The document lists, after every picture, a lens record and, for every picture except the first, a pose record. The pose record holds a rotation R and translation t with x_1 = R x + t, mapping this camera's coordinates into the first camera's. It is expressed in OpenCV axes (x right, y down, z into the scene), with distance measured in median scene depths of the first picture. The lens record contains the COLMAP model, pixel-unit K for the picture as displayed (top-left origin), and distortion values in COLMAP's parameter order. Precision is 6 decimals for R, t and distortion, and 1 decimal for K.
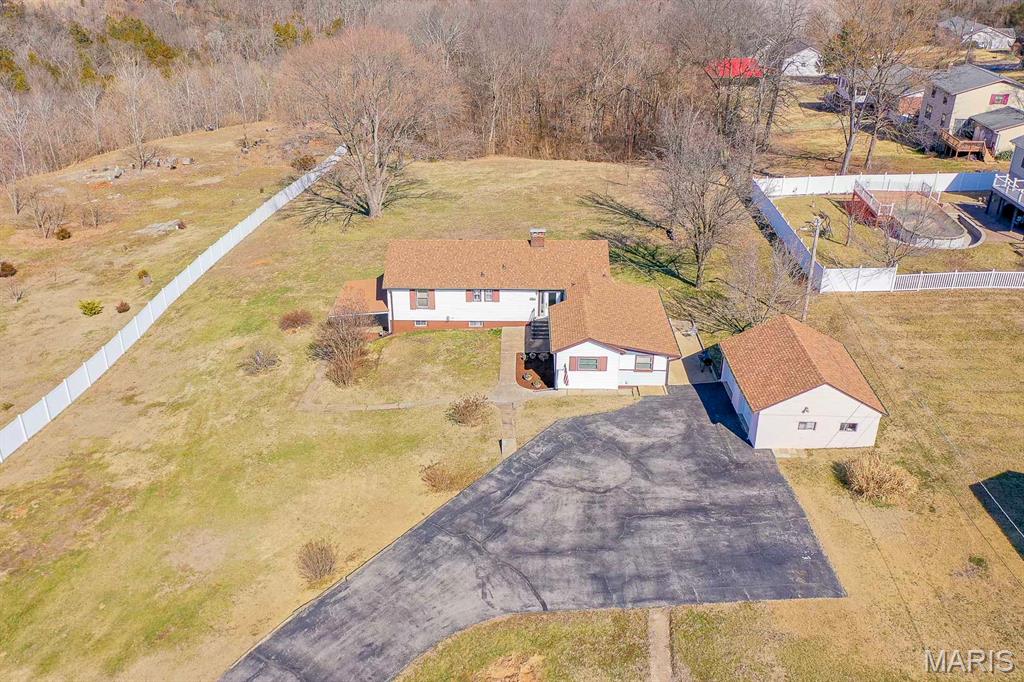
lens RADIAL K [[828.2, 0, 495.1], [0, 828.2, 311.0], [0, 0, 1]] dist [0.006613, 0.011873]
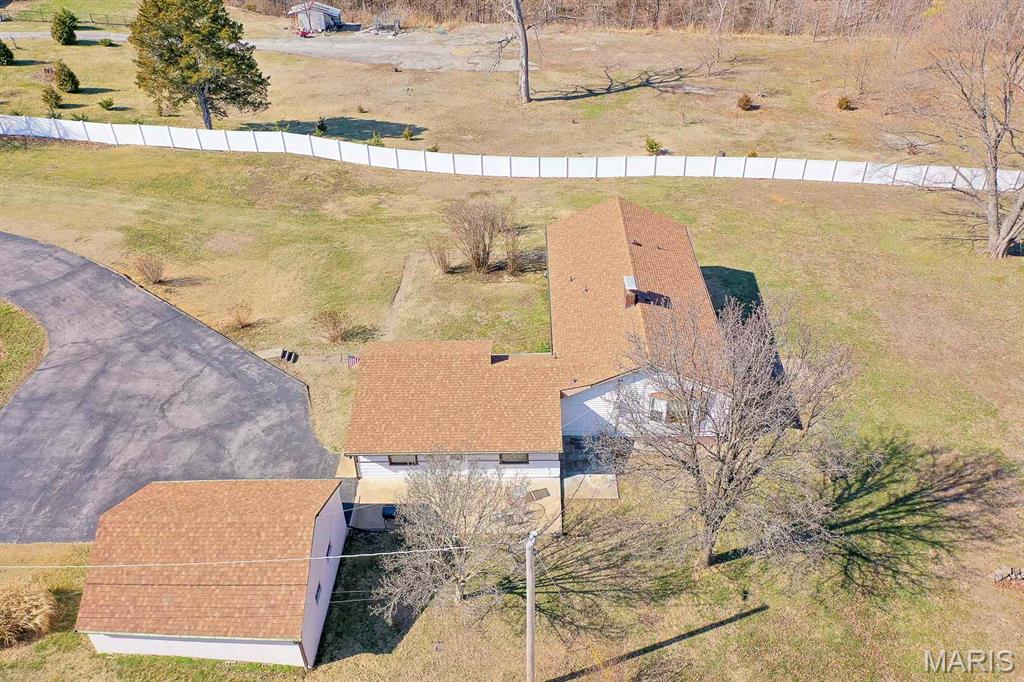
lens RADIAL K [[828.2, 0, 514.3], [0, 828.2, 341.2], [0, 0, 1]] dist [0.006613, 0.011873]
pose [[0.027827, 0.608874, -0.792778, 0.697252], [-0.429360, 0.723480, 0.540581, -0.443652], [0.902705, 0.325345, 0.281558, 0.842862]]
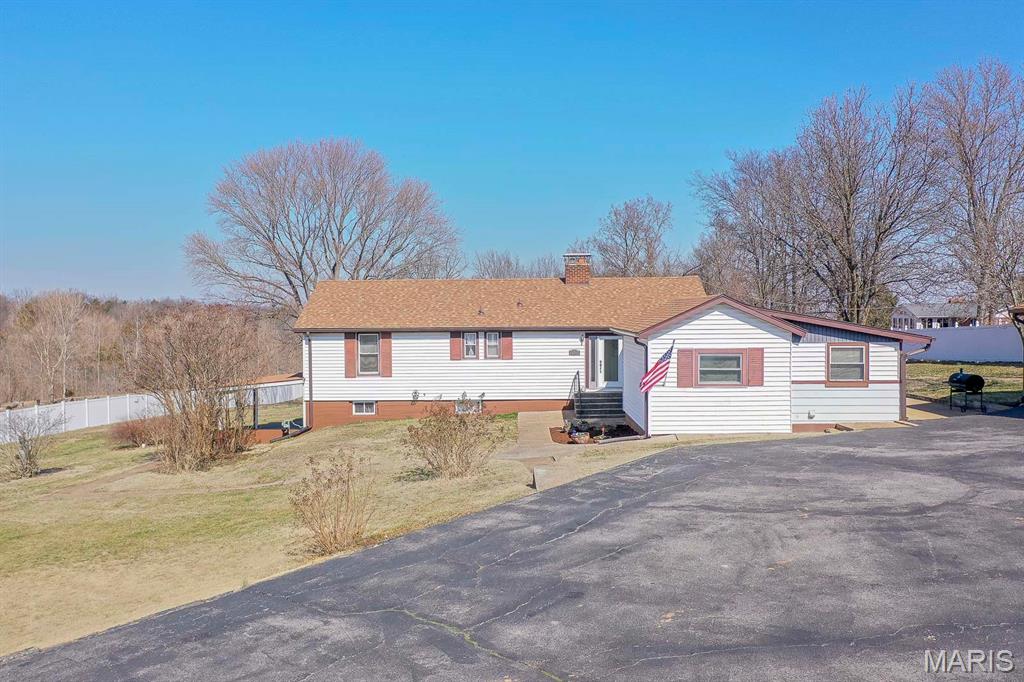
lens RADIAL K [[828.2, 0, 514.0], [0, 828.2, 338.7], [0, 0, 1]] dist [0.006613, 0.011873]
pose [[0.999726, -0.003870, 0.023080, -0.007089], [0.012894, 0.914121, -0.405237, 0.216423], [-0.019529, 0.405423, 0.913920, 0.567866]]
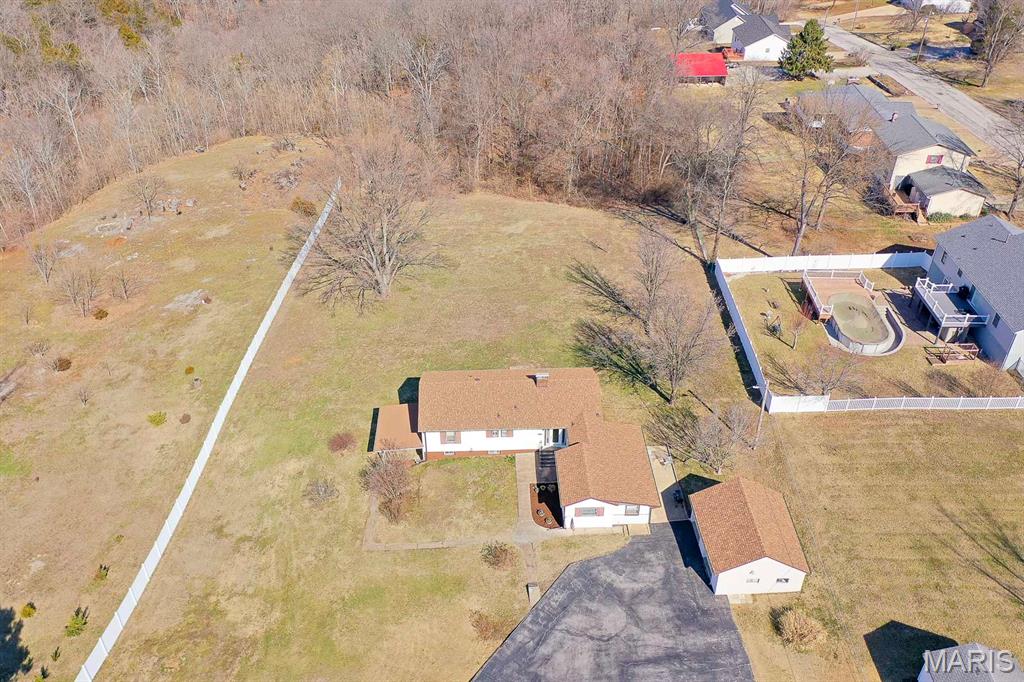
lens RADIAL K [[828.2, 0, 501.5], [0, 828.2, 345.0], [0, 0, 1]] dist [0.006613, 0.011873]
pose [[0.998279, -0.035906, 0.046356, -0.072498], [0.027630, 0.985361, 0.168224, -0.396797], [-0.051718, -0.166654, 0.984658, -0.215691]]
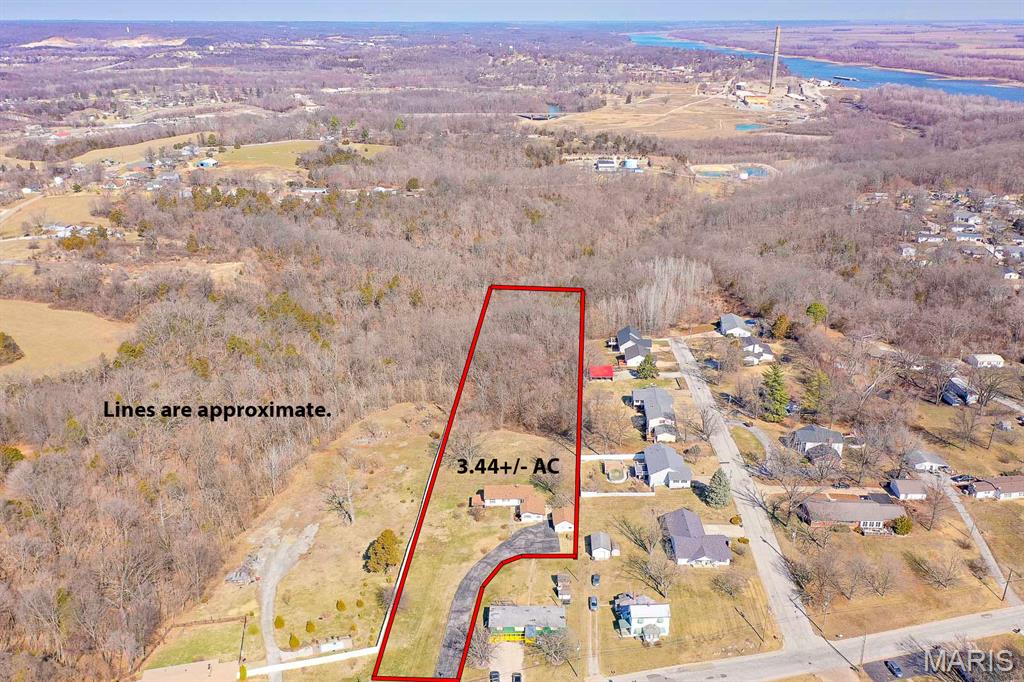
lens RADIAL K [[828.2, 0, 515.8], [0, 828.2, 341.5], [0, 0, 1]] dist [0.006613, 0.011873]
pose [[0.999113, -0.014425, 0.039557, -0.143960], [0.017791, 0.996127, -0.086104, -0.555305], [-0.038162, 0.086731, 0.995501, -4.060945]]
